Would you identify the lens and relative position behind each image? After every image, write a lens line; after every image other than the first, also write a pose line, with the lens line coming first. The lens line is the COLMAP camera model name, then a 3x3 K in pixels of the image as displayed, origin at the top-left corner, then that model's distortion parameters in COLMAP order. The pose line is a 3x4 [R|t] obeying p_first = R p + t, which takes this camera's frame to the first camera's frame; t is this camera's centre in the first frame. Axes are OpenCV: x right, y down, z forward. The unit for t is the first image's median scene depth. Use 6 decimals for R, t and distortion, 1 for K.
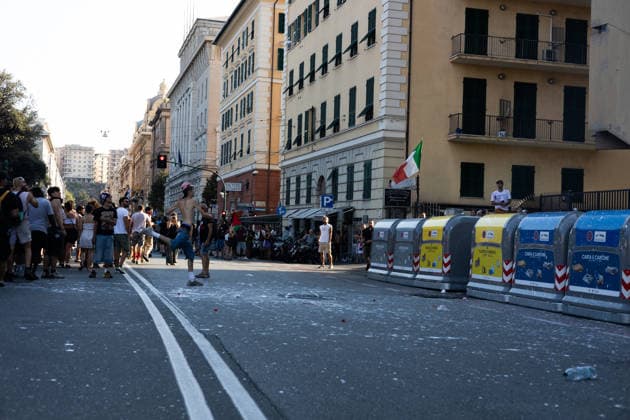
lens RADIAL K [[863.9, 0, 314.2], [0, 863.9, 212.0], [0, 0, 1]] dist [0.033910, 0.000000]
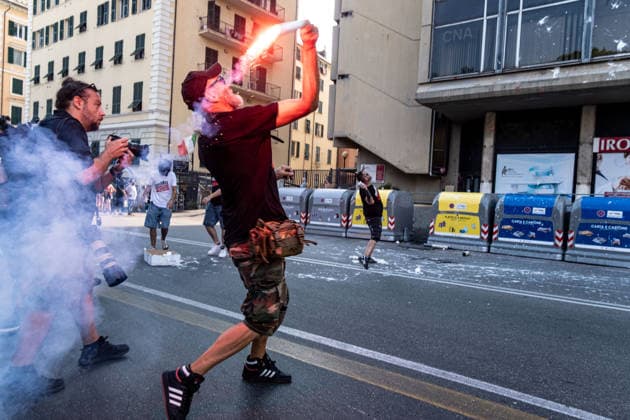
lens RADIAL K [[460.3, 0, 319.3], [0, 460.3, 209.0], [0, 0, 1]] dist [0.011527, 0.013044]
pose [[0.793108, -0.009117, 0.609013, -0.275118], [-0.038837, 0.997096, 0.065503, -0.007093], [-0.607842, -0.075604, 0.790451, 0.295561]]
